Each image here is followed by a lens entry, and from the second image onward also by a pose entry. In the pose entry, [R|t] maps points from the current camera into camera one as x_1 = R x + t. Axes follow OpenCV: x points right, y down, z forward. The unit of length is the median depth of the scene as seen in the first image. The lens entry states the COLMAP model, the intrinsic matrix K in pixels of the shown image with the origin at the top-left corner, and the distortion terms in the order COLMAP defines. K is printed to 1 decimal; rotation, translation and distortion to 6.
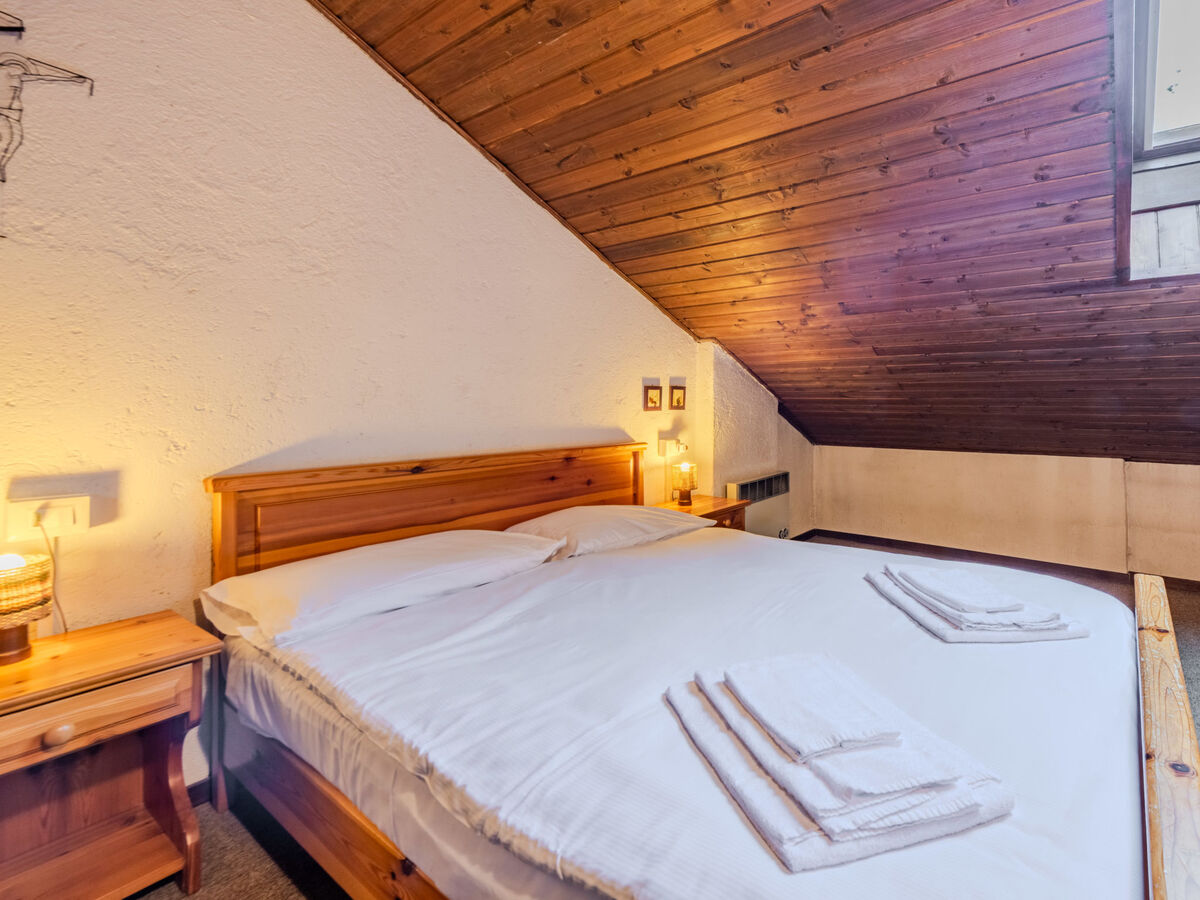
lens RADIAL K [[582.5, 0, 665.5], [0, 582.5, 399.0], [0, 0, 1]] dist [0.018963, -0.003139]
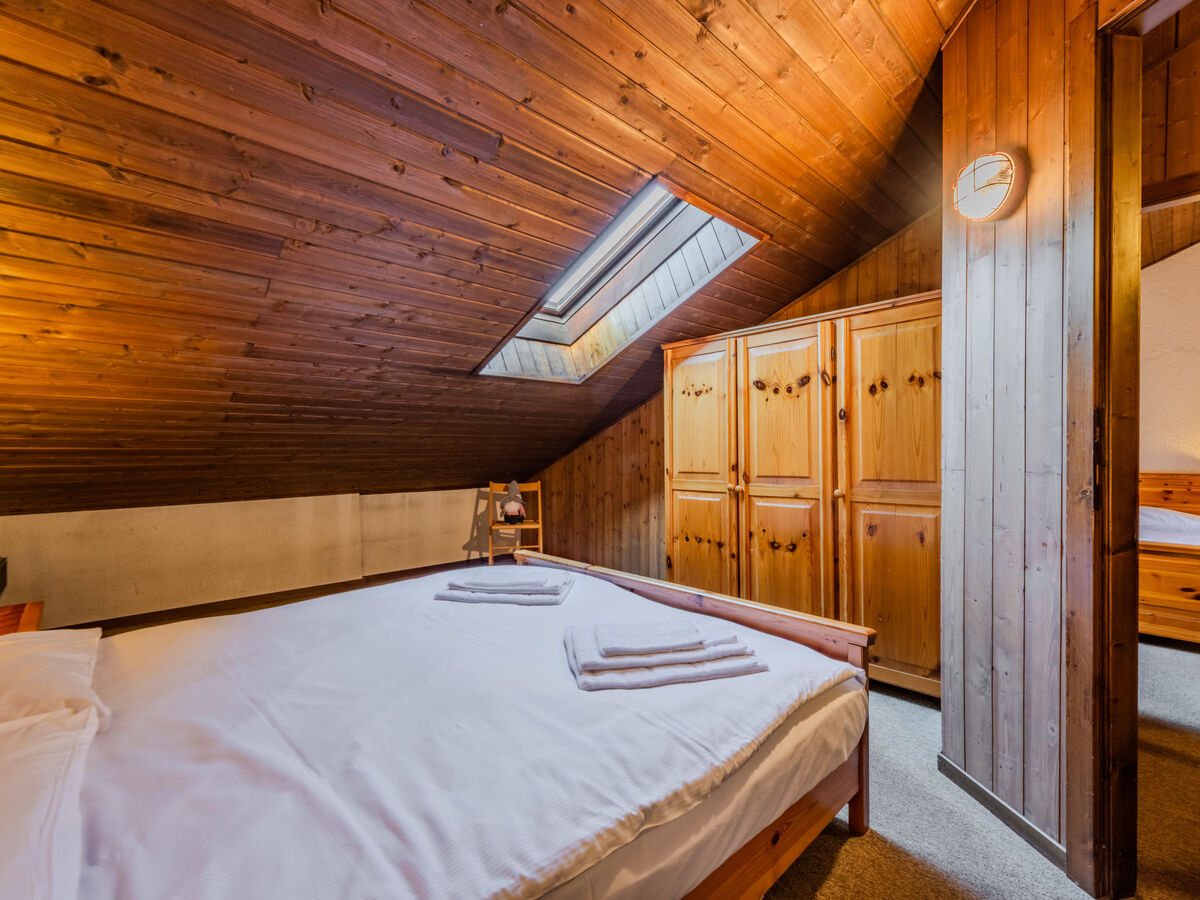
lens RADIAL K [[541.1, 0, 608.1], [0, 541.1, 450.6], [0, 0, 1]] dist [0.017306, -0.004960]
pose [[0.168153, -0.004773, 0.985749, -0.654260], [0.003870, 0.999984, 0.004182, 0.002235], [-0.985753, 0.003112, 0.168169, 0.448075]]
